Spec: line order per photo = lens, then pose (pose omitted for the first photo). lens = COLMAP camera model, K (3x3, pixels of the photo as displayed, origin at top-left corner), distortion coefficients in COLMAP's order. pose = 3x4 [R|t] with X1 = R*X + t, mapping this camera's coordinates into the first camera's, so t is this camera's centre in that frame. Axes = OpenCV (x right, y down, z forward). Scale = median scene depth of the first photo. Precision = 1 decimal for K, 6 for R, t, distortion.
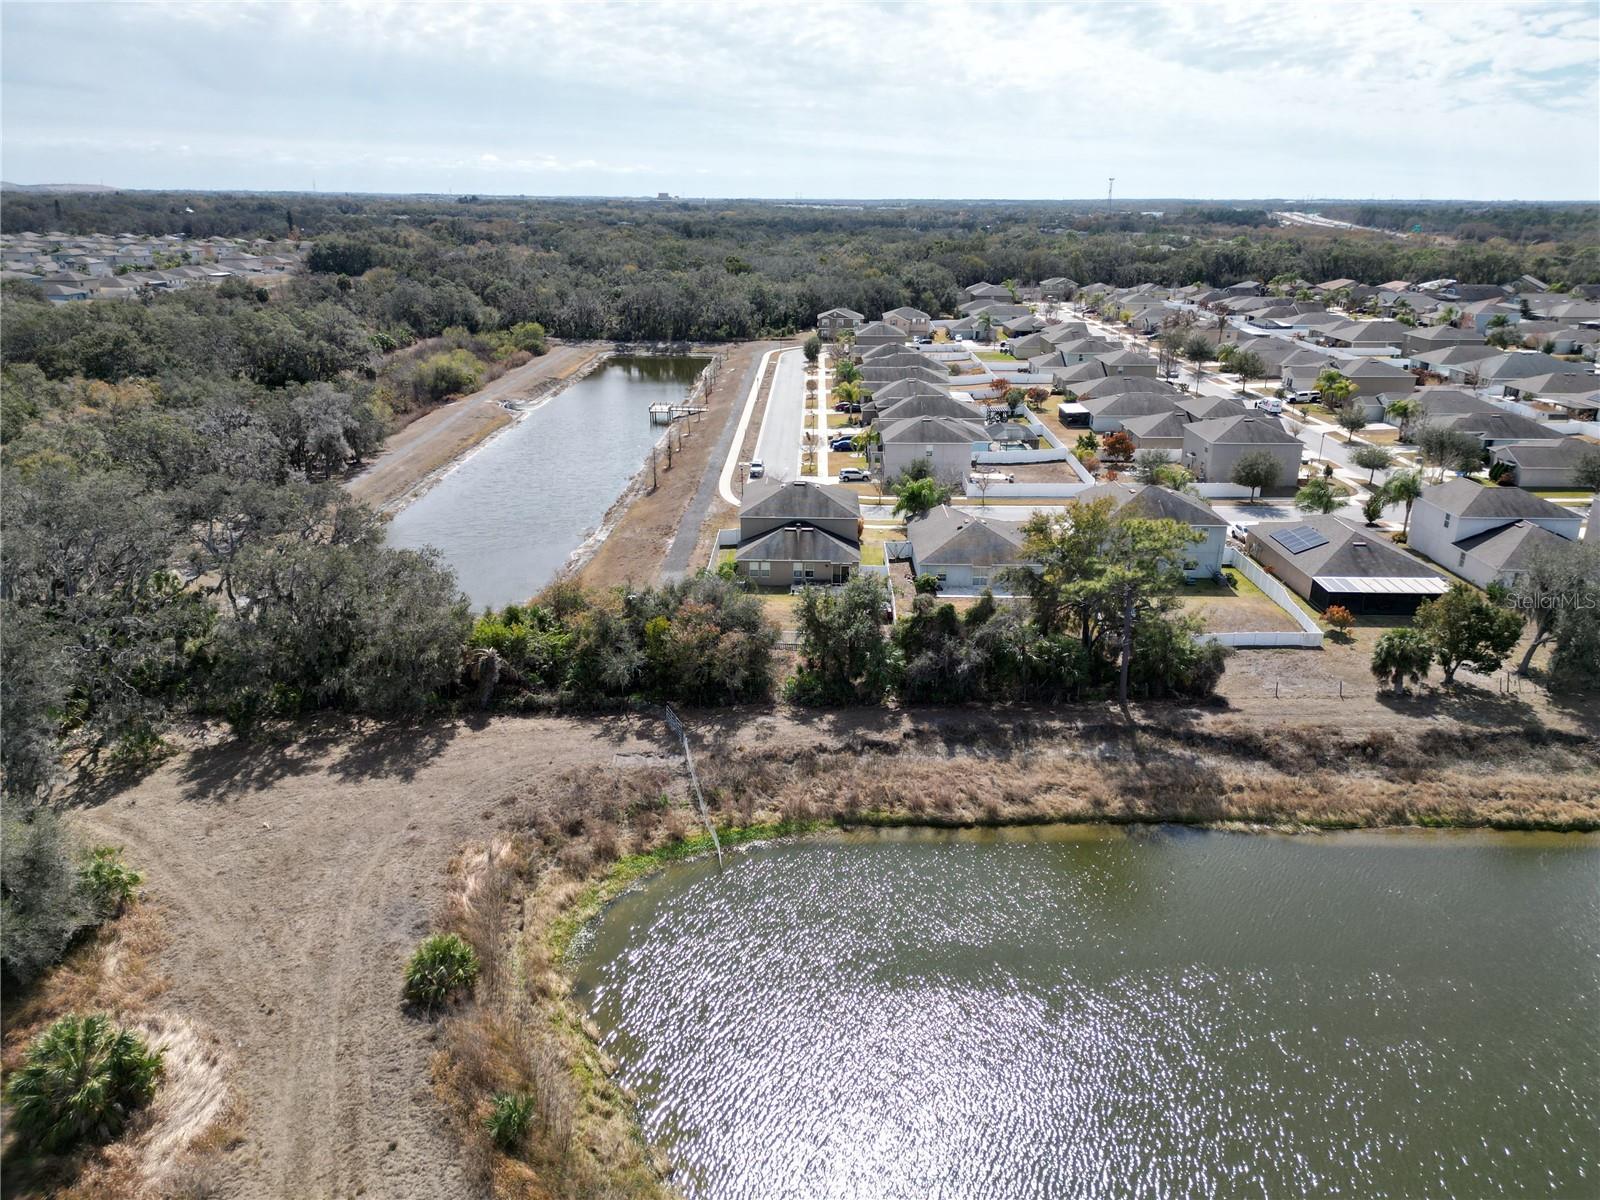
lens RADIAL K [[1121.8, 0, 800.0], [0, 1121.8, 600.0], [0, 0, 1]] dist [0.090207, -0.095526]
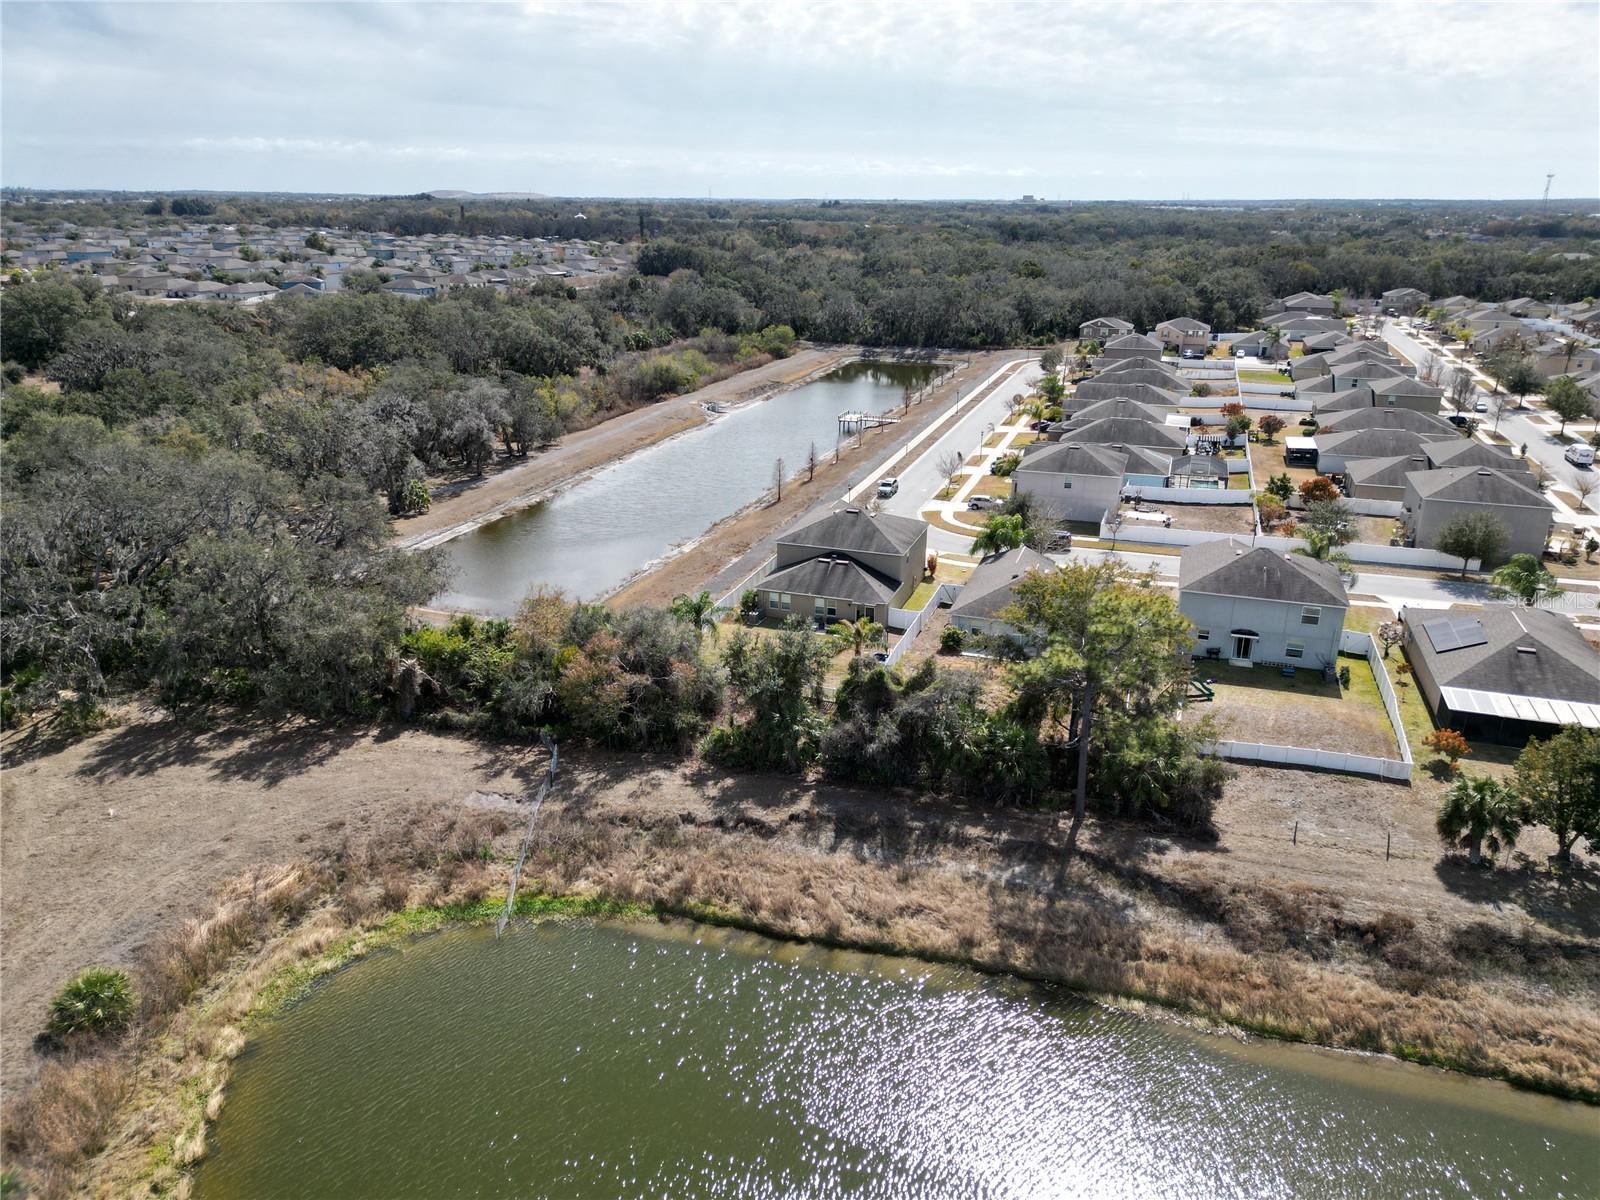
lens RADIAL K [[1121.8, 0, 800.0], [0, 1121.8, 600.0], [0, 0, 1]] dist [0.090207, -0.095526]
pose [[0.951518, 0.101742, -0.290281, 0.312552], [-0.102528, 0.994651, 0.012542, -0.053027], [0.290004, 0.017828, 0.956859, 0.162487]]
